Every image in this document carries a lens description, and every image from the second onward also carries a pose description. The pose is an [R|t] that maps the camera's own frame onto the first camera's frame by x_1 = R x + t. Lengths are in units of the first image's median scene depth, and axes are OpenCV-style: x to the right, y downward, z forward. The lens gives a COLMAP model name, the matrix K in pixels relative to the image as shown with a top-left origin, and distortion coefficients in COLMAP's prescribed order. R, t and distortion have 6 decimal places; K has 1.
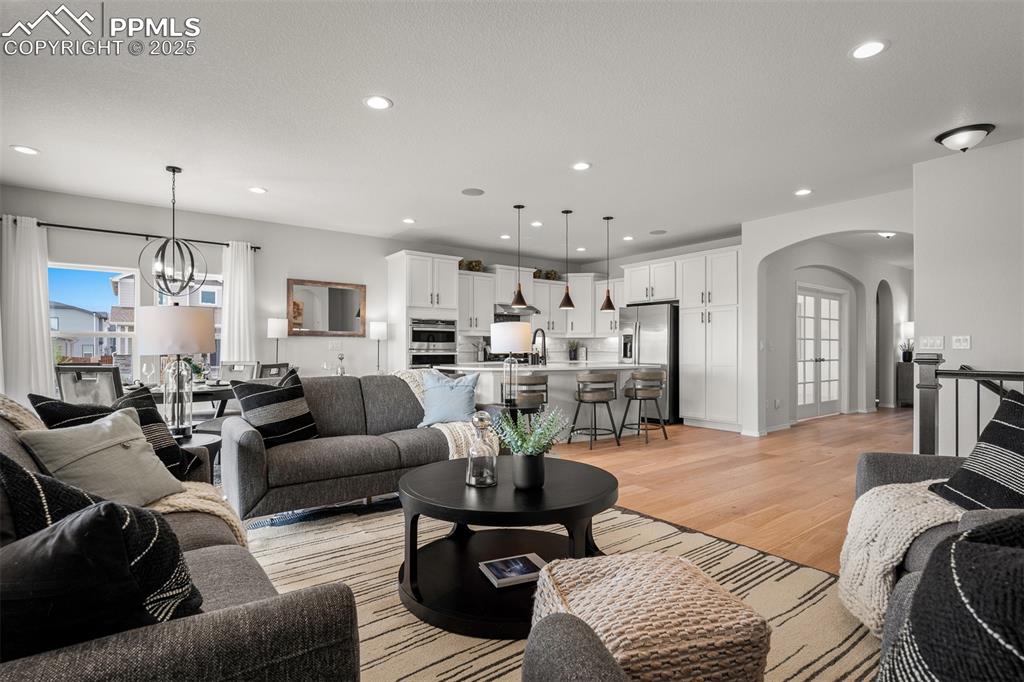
lens RADIAL K [[503.3, 0, 517.5], [0, 503.3, 350.6], [0, 0, 1]] dist [-0.000285, 0.000122]
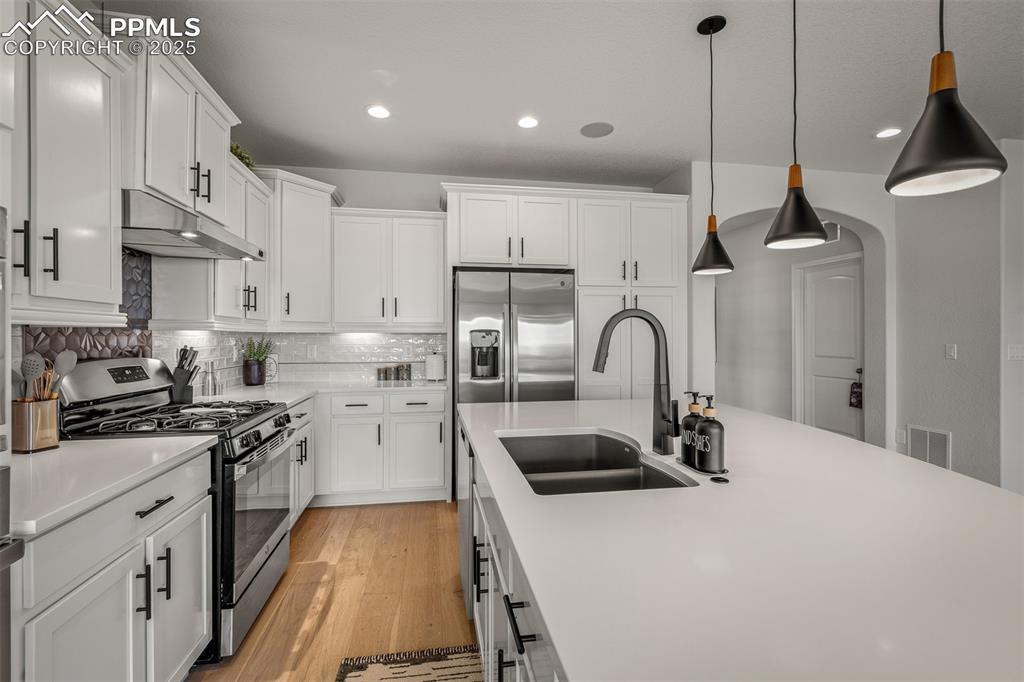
lens RADIAL K [[459.7, 0, 507.0], [0, 459.7, 339.3], [0, 0, 1]] dist [0.001880, -0.000975]
pose [[0.464763, -0.006644, 0.885410, -0.179139], [0.003915, 0.999977, 0.005448, -0.028532], [-0.885426, 0.000935, 0.464779, 0.894038]]
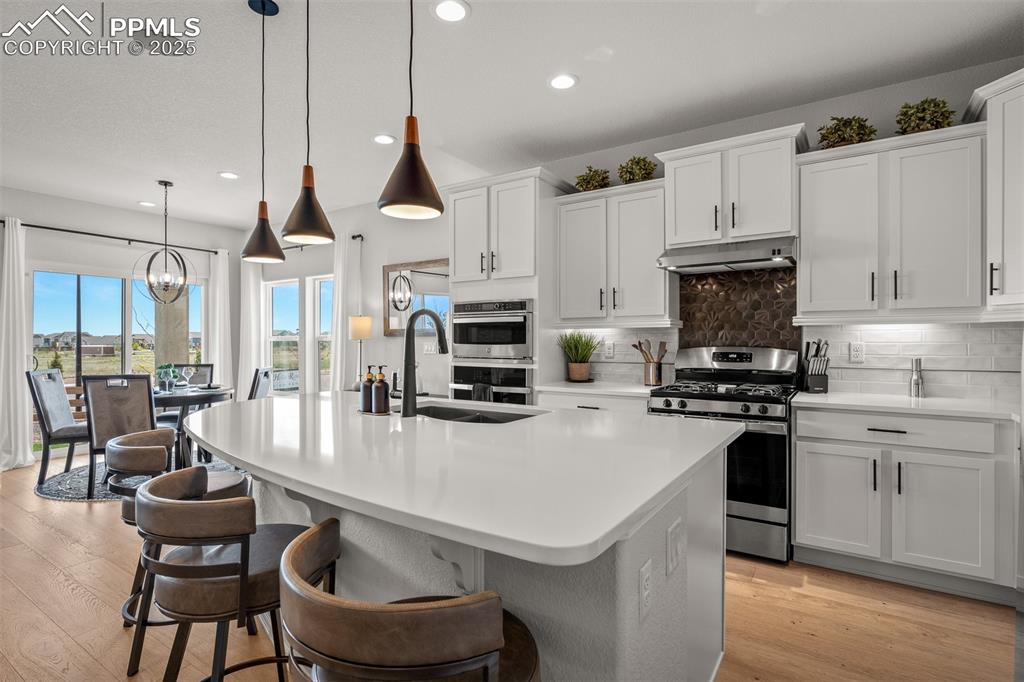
lens RADIAL K [[509.7, 0, 513.3], [0, 509.7, 341.6], [0, 0, 1]] dist [0.000436, 0.000794]
pose [[0.330317, 0.000878, -0.943870, 0.369798], [-0.000461, 1.000000, 0.000769, -0.020755], [0.943870, 0.000181, 0.330317, 0.885355]]
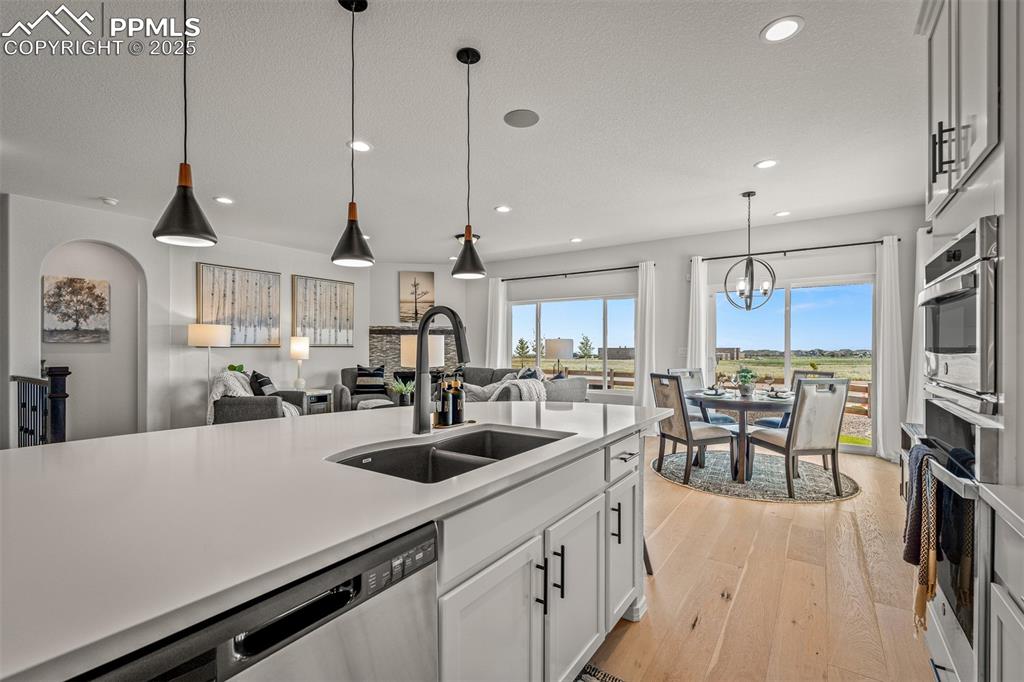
lens RADIAL K [[459.7, 0, 510.3], [0, 459.7, 347.0], [0, 0, 1]] dist [0.001880, -0.000975]
pose [[-0.952534, -0.000182, -0.304433, 0.073030], [0.000358, 0.999998, -0.001719, -0.017703], [0.304432, -0.001746, -0.952532, 1.193221]]
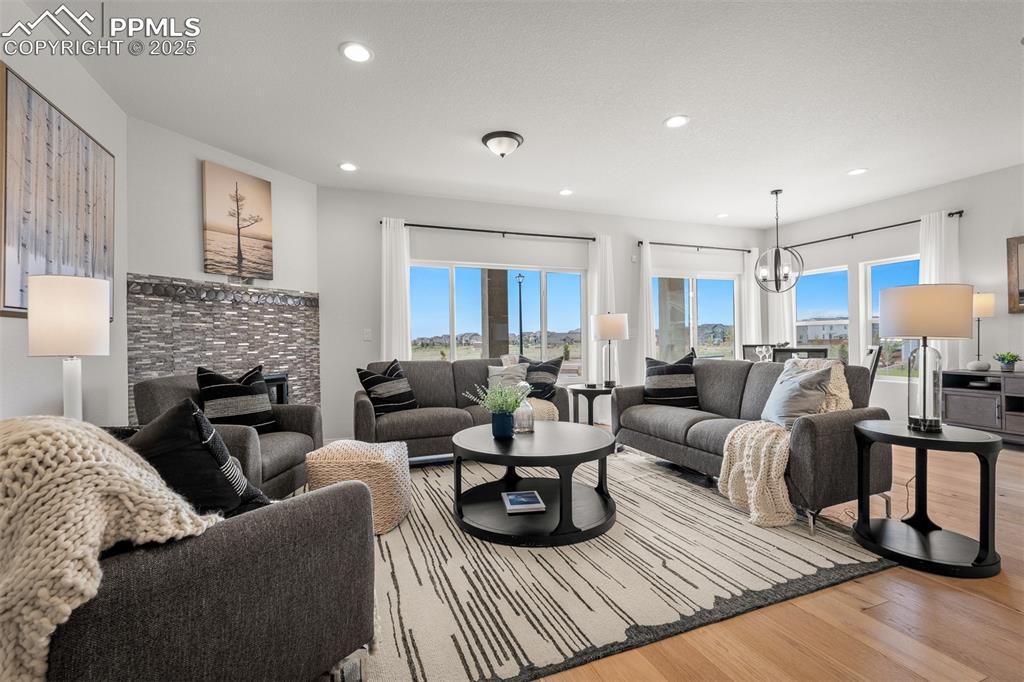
lens RADIAL K [[459.7, 0, 506.0], [0, 459.7, 339.1], [0, 0, 1]] dist [0.001880, -0.000975]
pose [[-0.281461, 0.004013, -0.959564, 0.406464], [0.013013, 0.999915, 0.000364, -0.000935], [0.959484, -0.012384, -0.281489, 0.444745]]
